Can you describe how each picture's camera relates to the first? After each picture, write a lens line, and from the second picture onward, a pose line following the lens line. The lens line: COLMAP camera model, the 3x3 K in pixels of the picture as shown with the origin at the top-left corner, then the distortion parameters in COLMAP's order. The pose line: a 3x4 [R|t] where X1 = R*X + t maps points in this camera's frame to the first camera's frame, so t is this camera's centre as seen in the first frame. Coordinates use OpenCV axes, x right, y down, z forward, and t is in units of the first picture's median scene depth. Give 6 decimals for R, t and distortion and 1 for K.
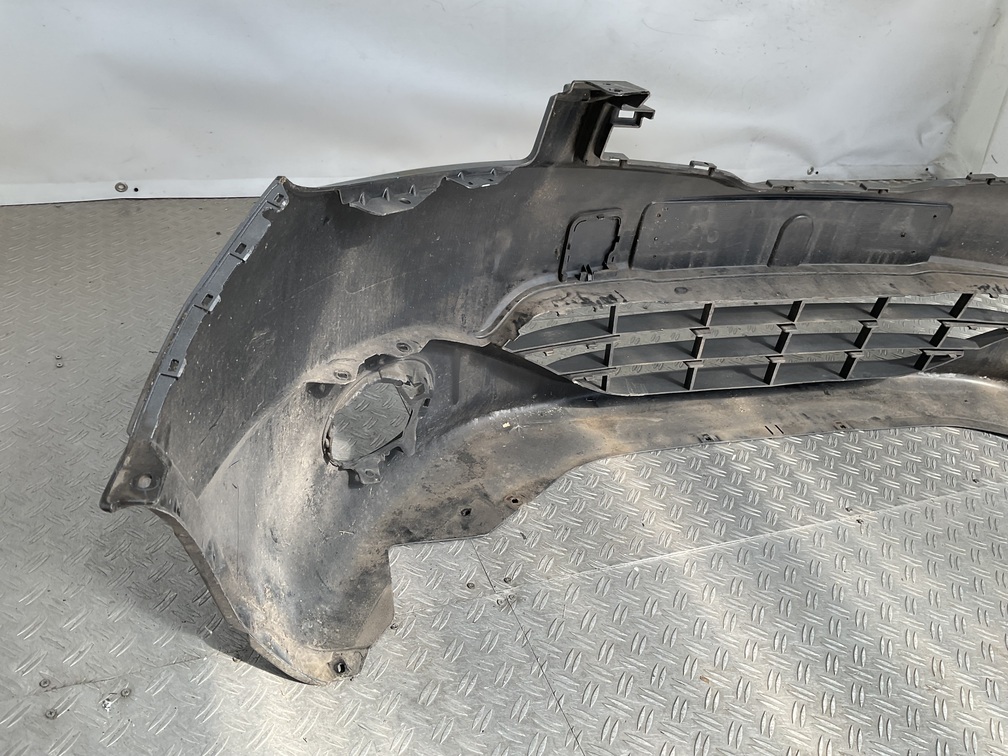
lens RADIAL K [[825.4, 0, 505.2], [0, 825.4, 382.5], [0, 0, 1]] dist [0.073549, -0.144659]
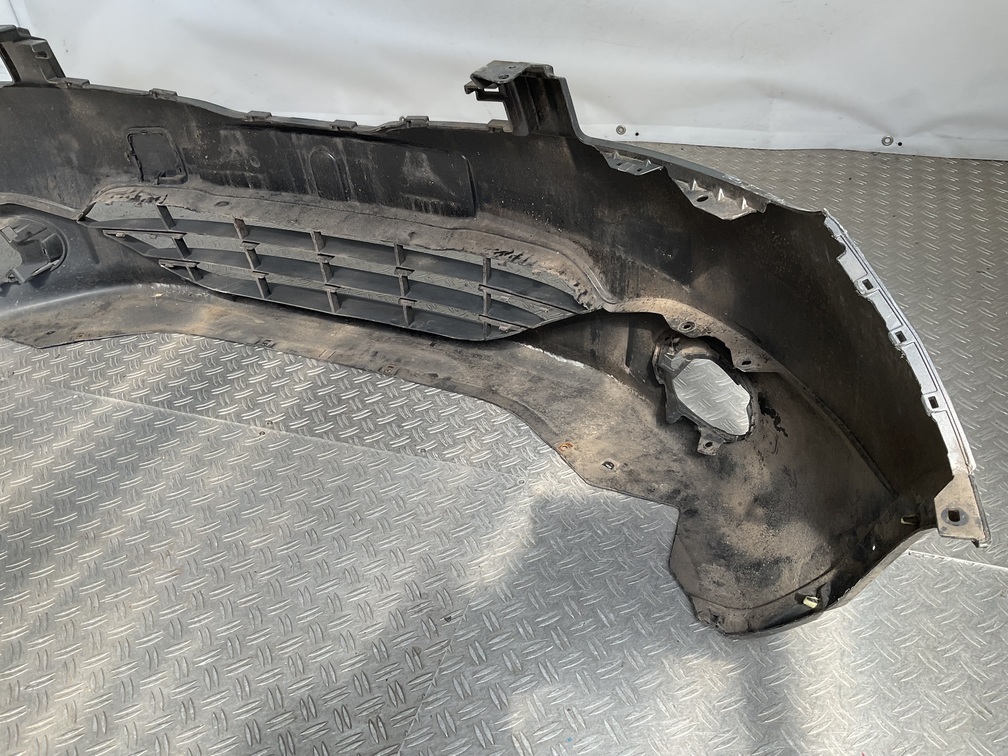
lens RADIAL K [[825.4, 0, 509.7], [0, 825.4, 383.0], [0, 0, 1]] dist [0.073549, -0.144659]
pose [[0.725787, 0.244385, -0.643047, 1.131343], [-0.222738, 0.967899, 0.116445, -0.079826], [0.650862, 0.058717, 0.756922, 0.330082]]
